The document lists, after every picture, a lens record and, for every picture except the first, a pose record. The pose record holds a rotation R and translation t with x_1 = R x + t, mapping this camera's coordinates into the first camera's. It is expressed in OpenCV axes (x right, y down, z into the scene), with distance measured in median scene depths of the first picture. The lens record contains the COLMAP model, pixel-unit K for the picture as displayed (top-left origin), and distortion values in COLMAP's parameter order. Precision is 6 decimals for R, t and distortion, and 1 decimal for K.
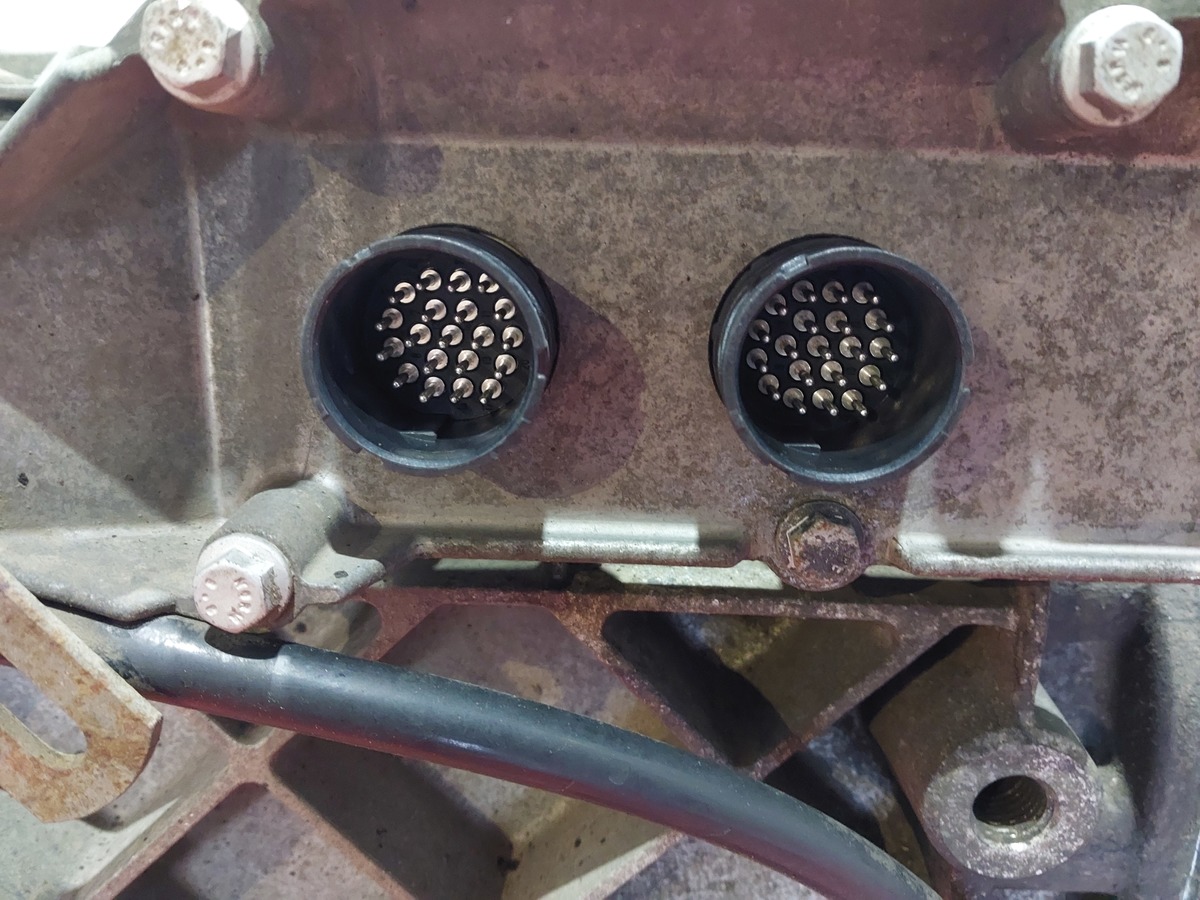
lens RADIAL K [[938.9, 0, 598.4], [0, 938.9, 448.7], [0, 0, 1]] dist [-0.008153, -0.002590]
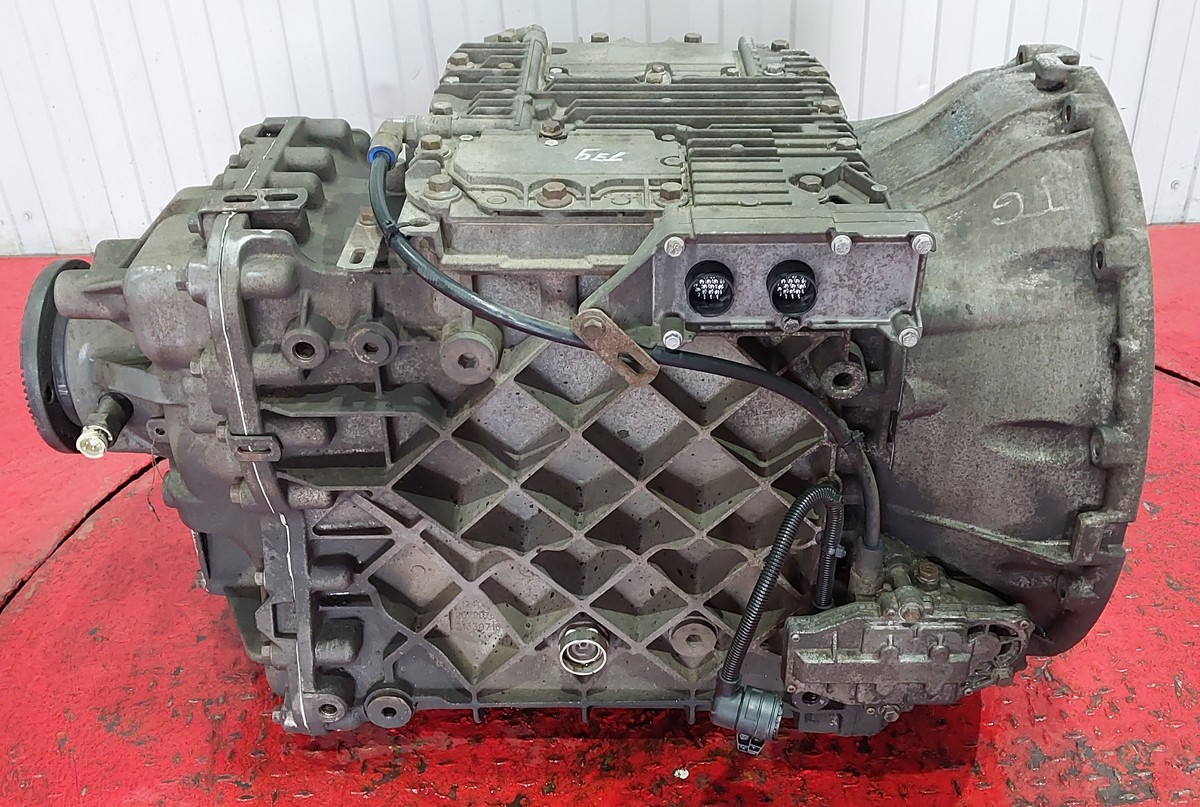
lens RADIAL K [[1329.3, 0, 601.3], [0, 1329.3, 404.4], [0, 0, 1]] dist [0.018194, 0.000000]
pose [[0.999090, -0.041239, 0.010900, -0.756038], [0.036094, 0.953519, 0.299163, -1.468075], [-0.022731, -0.298497, 0.954140, -5.175750]]
